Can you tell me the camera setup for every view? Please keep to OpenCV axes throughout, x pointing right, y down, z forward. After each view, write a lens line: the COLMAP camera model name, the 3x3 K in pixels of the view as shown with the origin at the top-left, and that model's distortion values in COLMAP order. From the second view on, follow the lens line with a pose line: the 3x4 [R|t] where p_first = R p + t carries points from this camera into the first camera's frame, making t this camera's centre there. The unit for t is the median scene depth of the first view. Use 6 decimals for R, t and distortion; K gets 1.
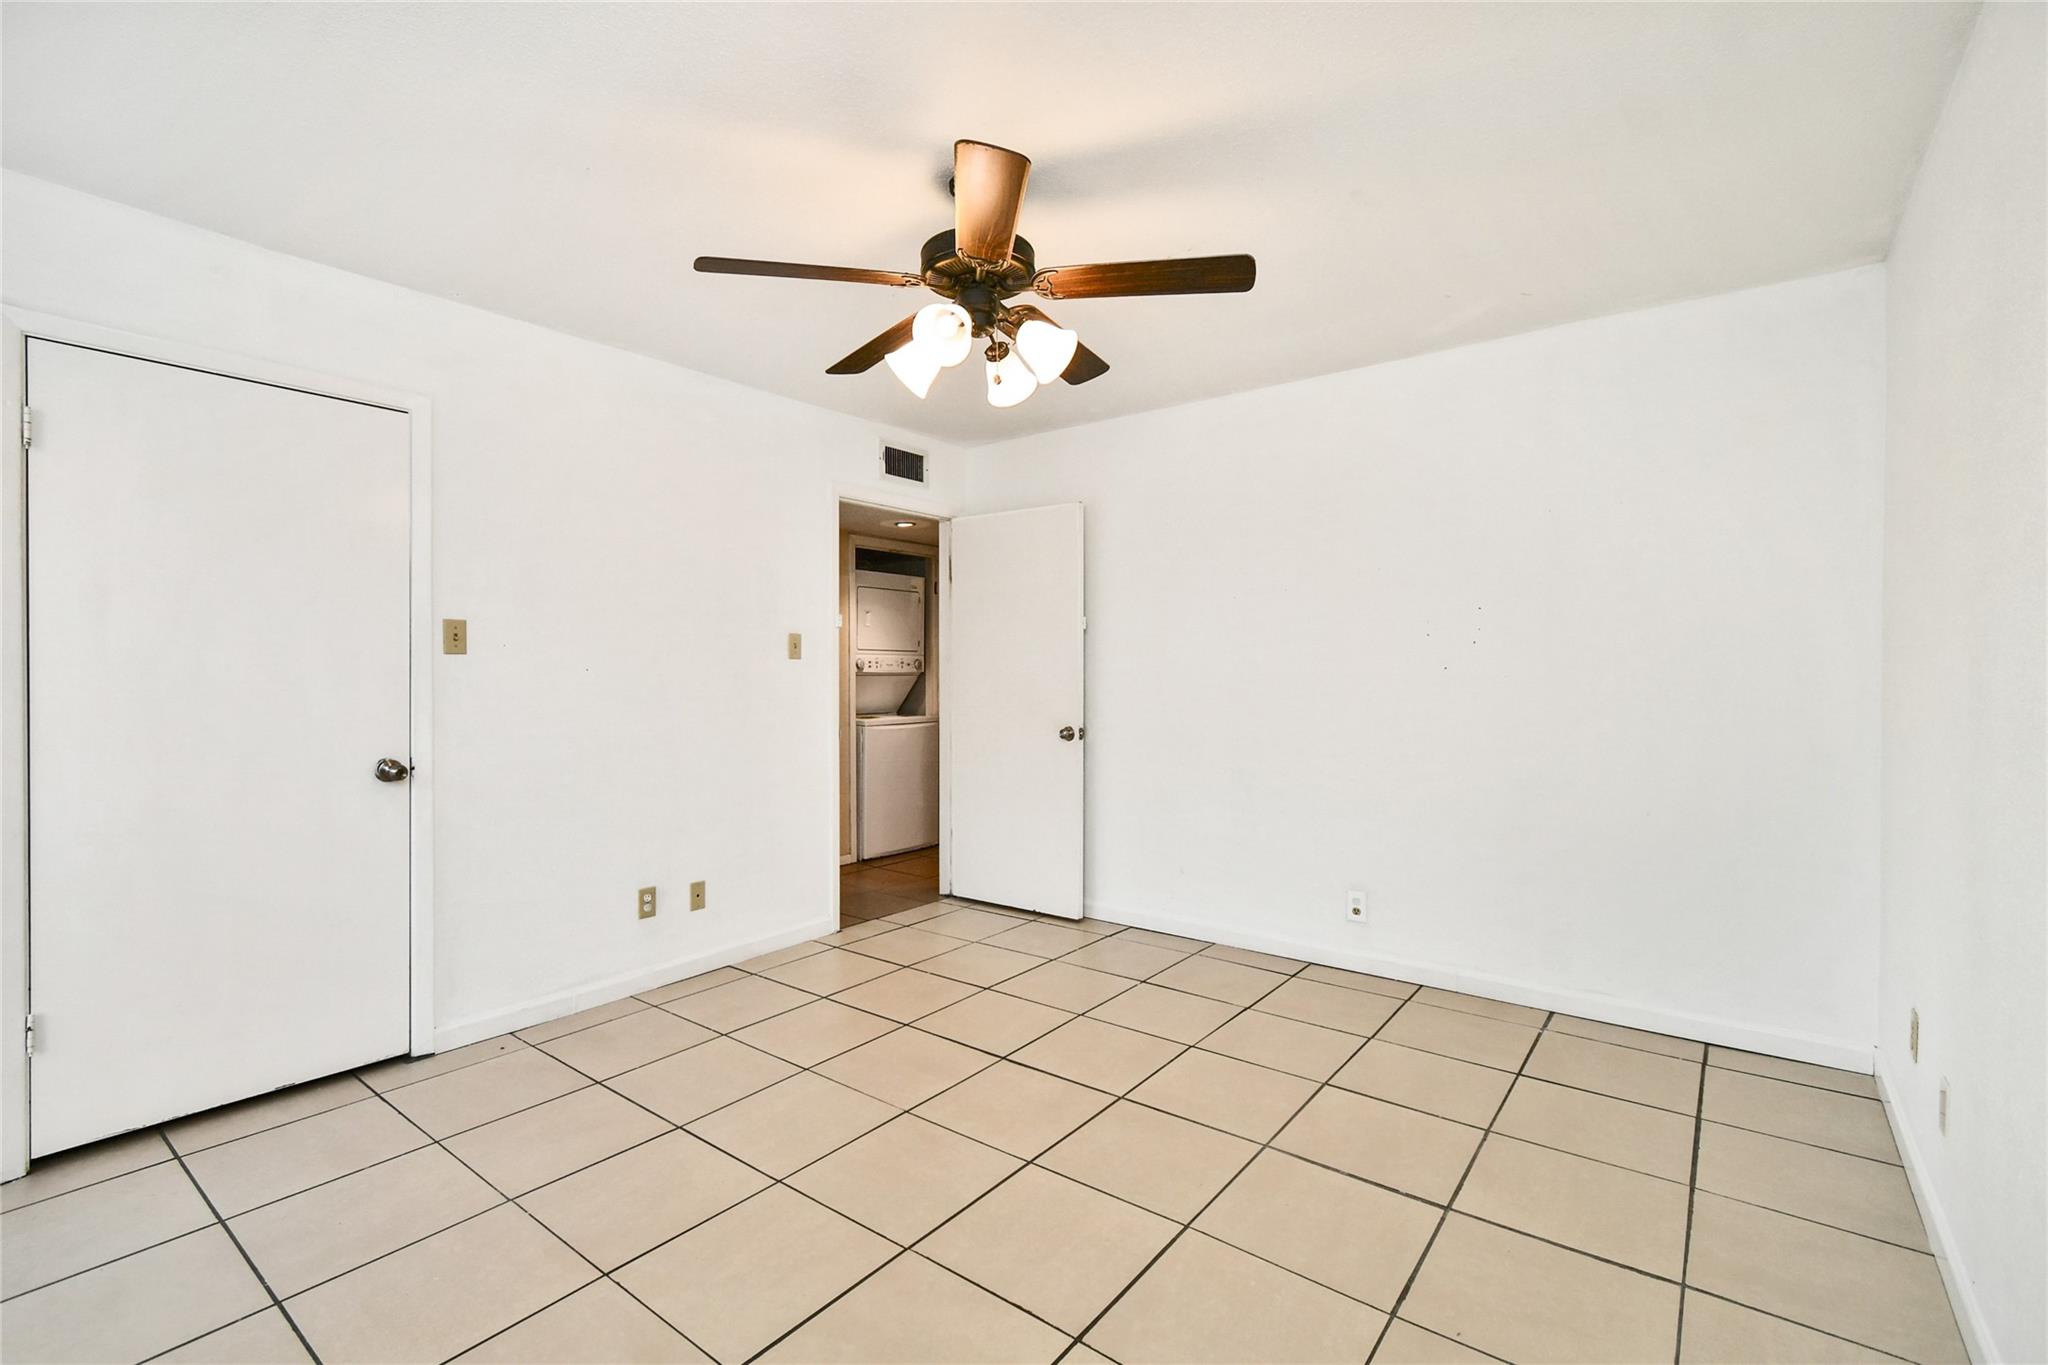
lens RADIAL K [[918.8, 0, 1045.1], [0, 918.8, 674.0], [0, 0, 1]] dist [0.004815, -0.002530]
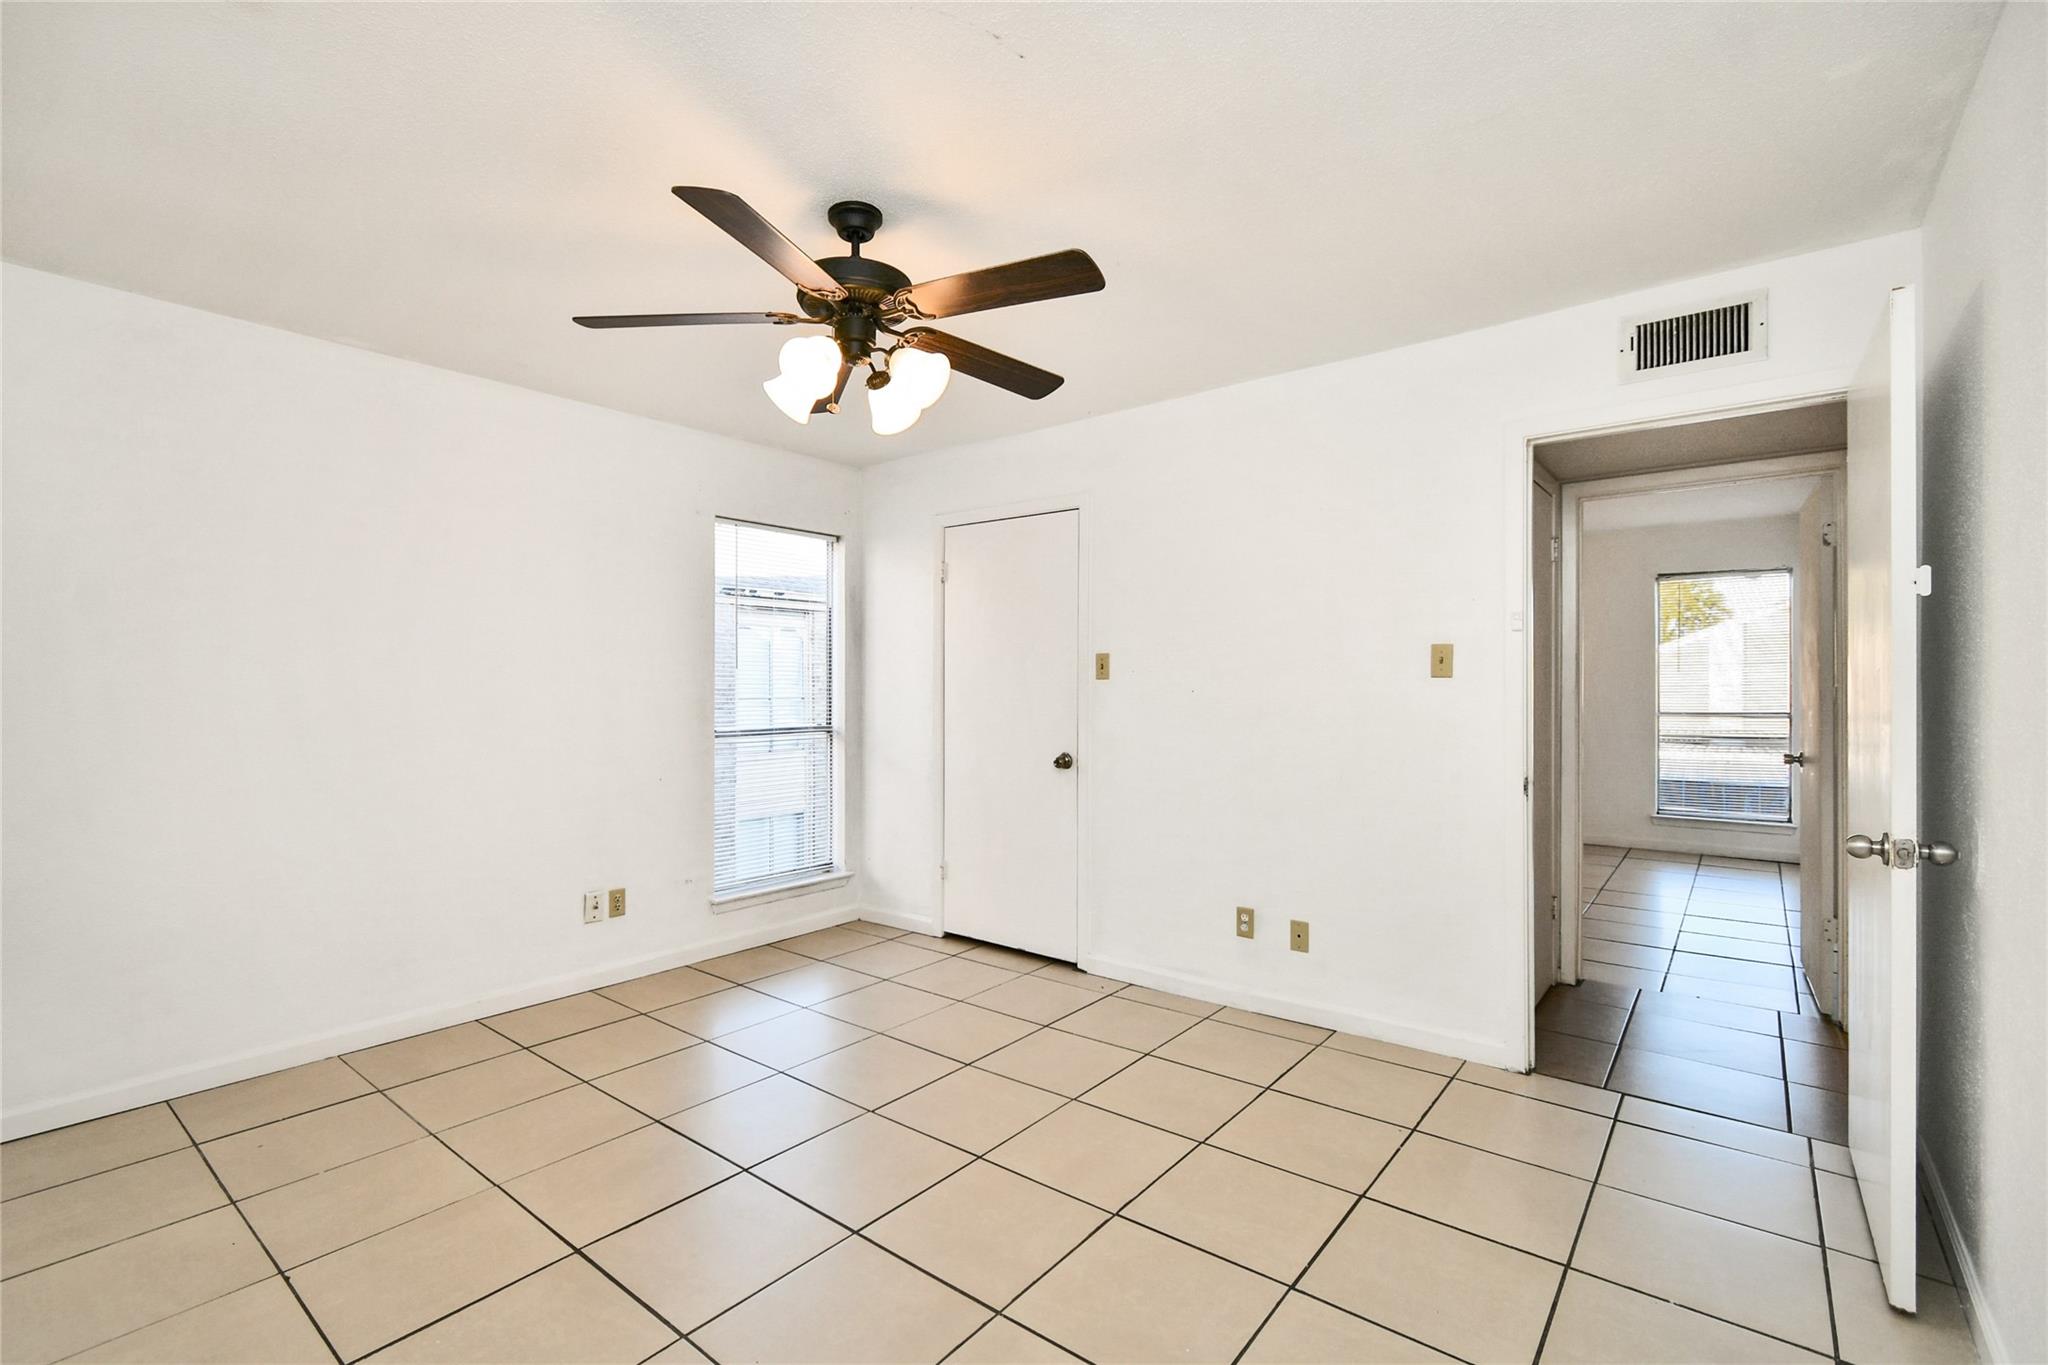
lens RADIAL K [[918.8, 0, 1037.0], [0, 918.8, 685.5], [0, 0, 1]] dist [0.004815, -0.002530]
pose [[-0.038097, -0.005878, -0.999257, 0.585010], [-0.007012, 0.999960, -0.005615, -0.003741], [0.999249, 0.006793, -0.038137, 0.811181]]
